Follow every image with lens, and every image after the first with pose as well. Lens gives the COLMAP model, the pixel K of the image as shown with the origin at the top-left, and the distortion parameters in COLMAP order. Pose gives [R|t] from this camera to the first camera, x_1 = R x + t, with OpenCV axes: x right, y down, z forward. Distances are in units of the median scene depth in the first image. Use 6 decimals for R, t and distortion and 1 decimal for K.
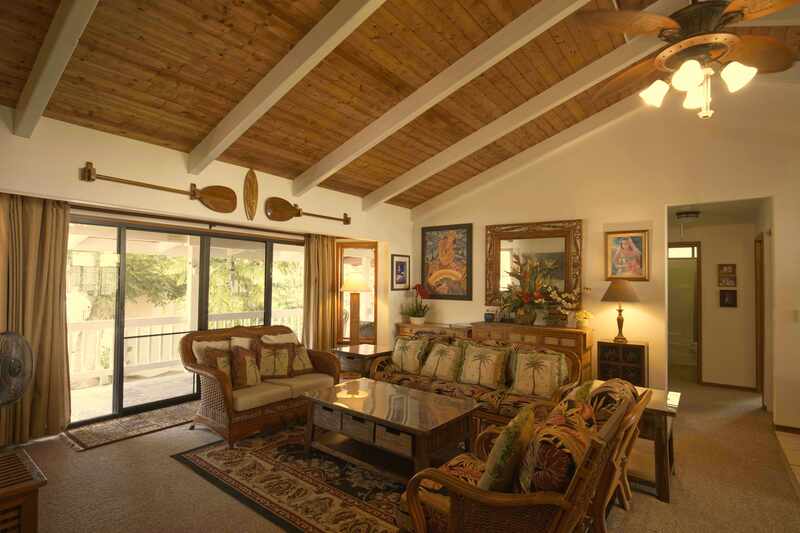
lens RADIAL K [[410.6, 0, 397.2], [0, 410.6, 272.4], [0, 0, 1]] dist [0.003374, 0.000622]
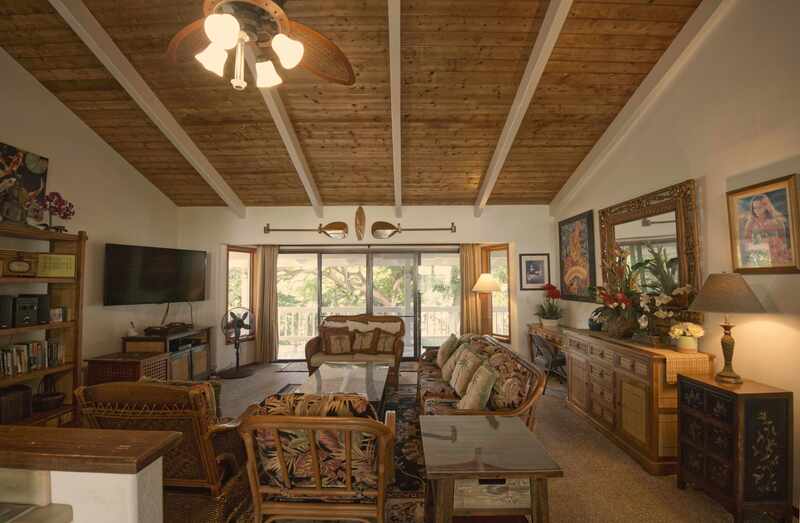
lens RADIAL K [[346.8, 0, 401.5], [0, 346.8, 258.7], [0, 0, 1]] dist [-0.019257, 0.000132]
pose [[0.608218, -0.067963, -0.790855, 0.597235], [0.031052, 0.997602, -0.061849, 0.012809], [0.793162, 0.013060, 0.608871, 0.329044]]
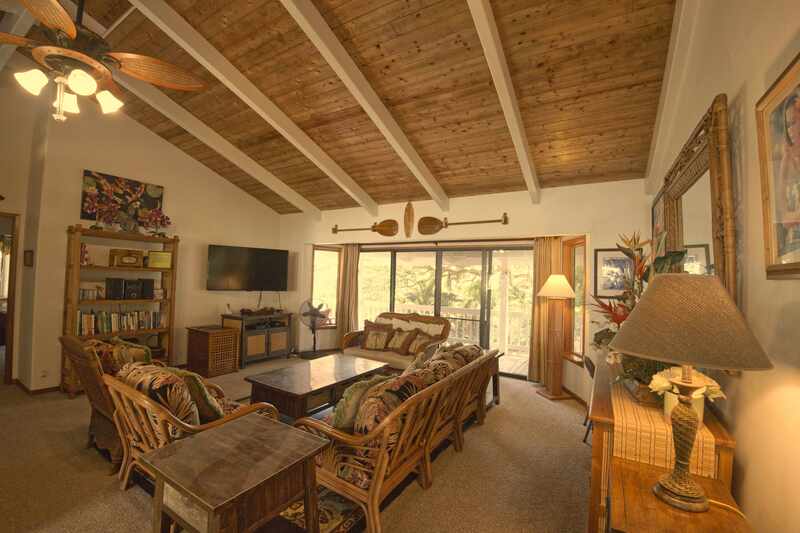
lens RADIAL K [[343.9, 0, 398.9], [0, 343.9, 265.1], [0, 0, 1]] dist [-0.020608, -0.000234]
pose [[0.124765, -0.051076, -0.990871, 0.692969], [-0.006797, 0.998607, -0.052330, 0.023746], [0.992163, 0.013264, 0.124244, 0.718893]]
